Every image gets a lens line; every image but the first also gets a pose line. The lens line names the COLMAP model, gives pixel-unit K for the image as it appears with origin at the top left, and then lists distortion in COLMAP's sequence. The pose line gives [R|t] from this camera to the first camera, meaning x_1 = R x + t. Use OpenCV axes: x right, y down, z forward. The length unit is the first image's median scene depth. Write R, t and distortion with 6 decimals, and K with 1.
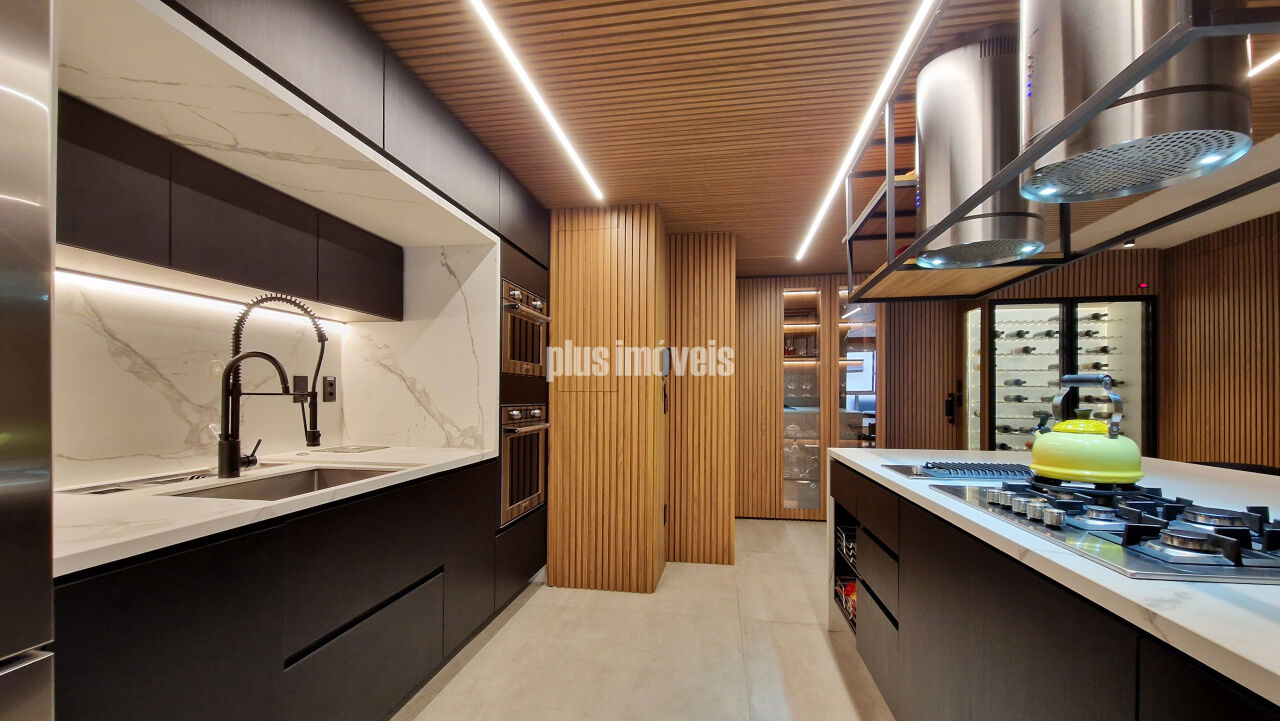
lens RADIAL K [[536.3, 0, 622.0], [0, 536.3, 385.8], [0, 0, 1]] dist [0.000989, 0.000109]
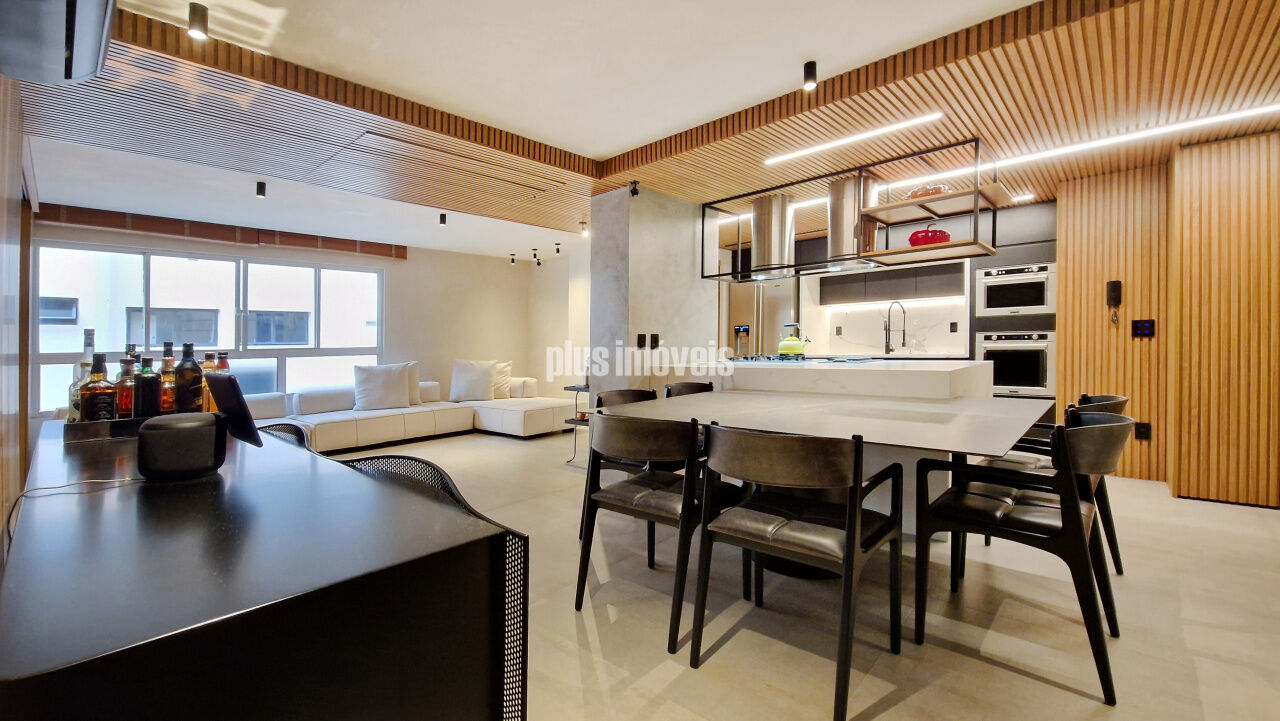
lens RADIAL K [[521.2, 0, 611.3], [0, 521.2, 363.3], [0, 0, 1]] dist [0.000307, 0.000089]
pose [[-0.570058, 0.038490, -0.820702, 2.248949], [0.033929, 0.999153, 0.023291, 0.061554], [0.820903, -0.014569, -0.570881, 1.020729]]
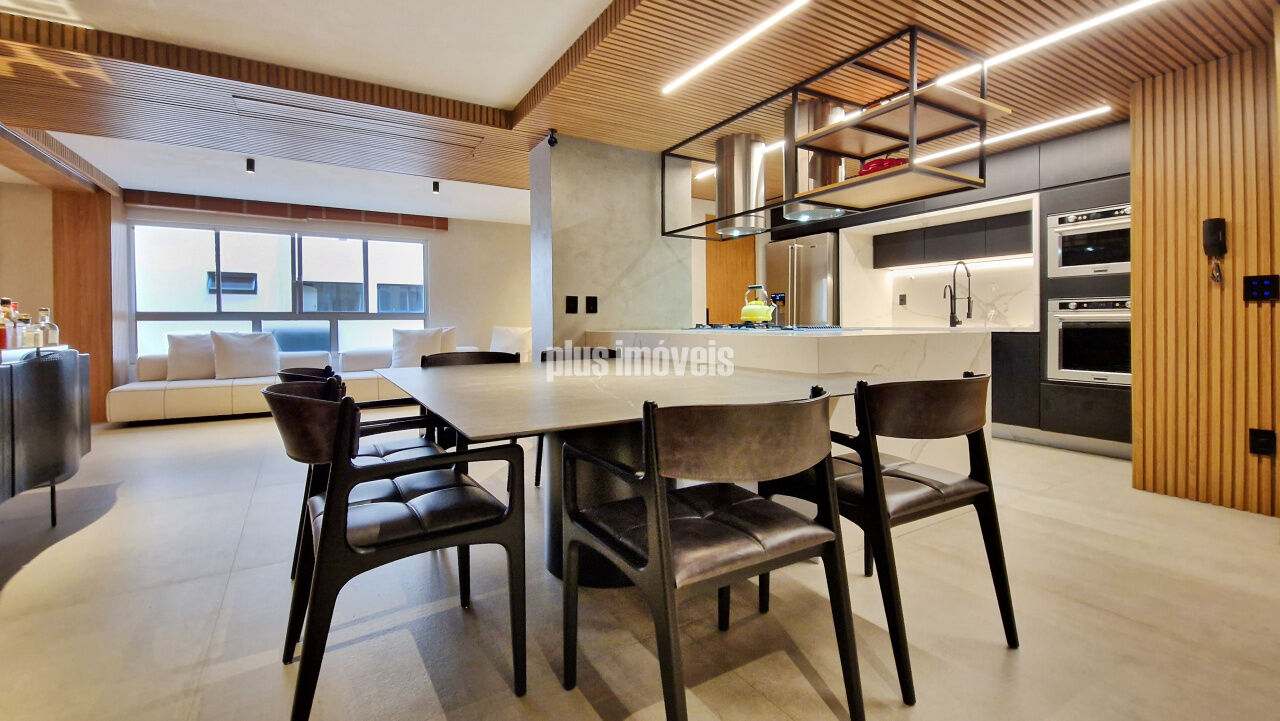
lens RADIAL K [[515.7, 0, 633.7], [0, 515.7, 324.6], [0, 0, 1]] dist [0.001482, -0.000467]
pose [[-0.768390, 0.004404, -0.639967, 1.668254], [0.014455, 0.999841, -0.010475, 0.110444], [0.639819, -0.017299, -0.768331, 1.412694]]
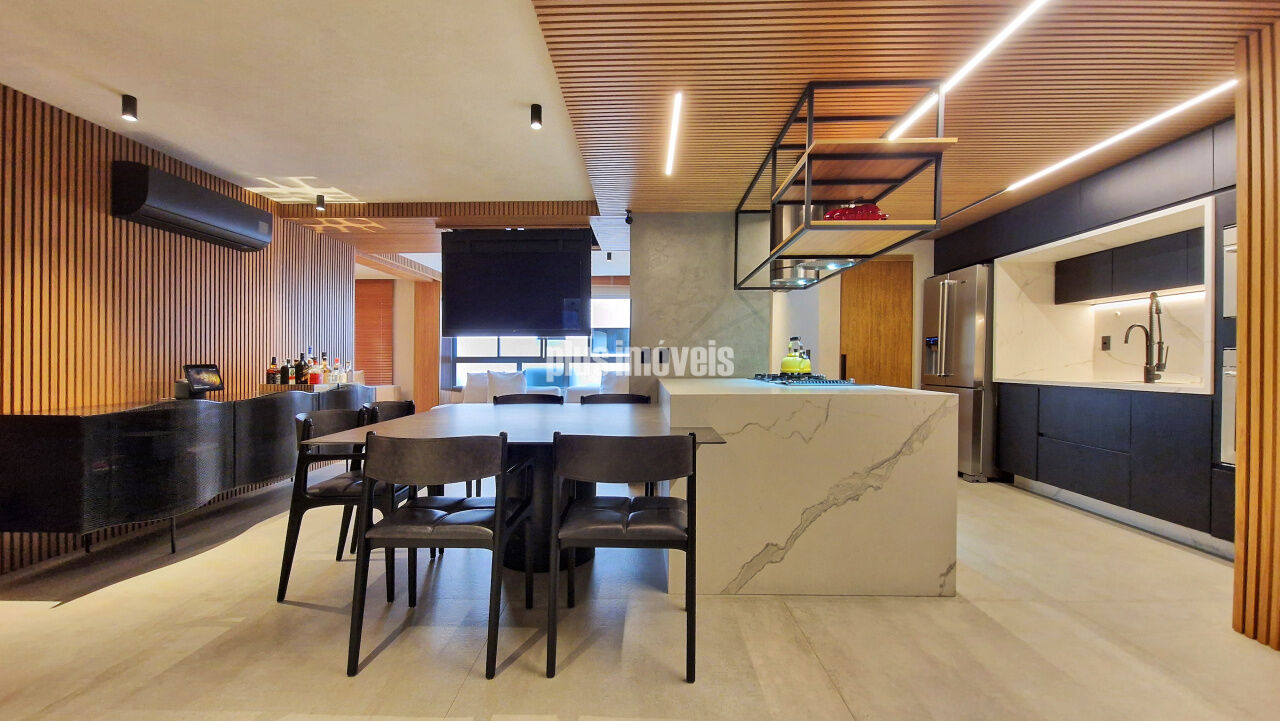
lens RADIAL K [[519.1, 0, 618.6], [0, 519.1, 340.3], [0, 0, 1]] dist [0.001126, -0.000780]
pose [[-0.990400, -0.006155, -0.138091, 1.155462], [0.001933, 0.998294, -0.058364, 0.082802], [0.138215, -0.058071, -0.988698, 1.898755]]
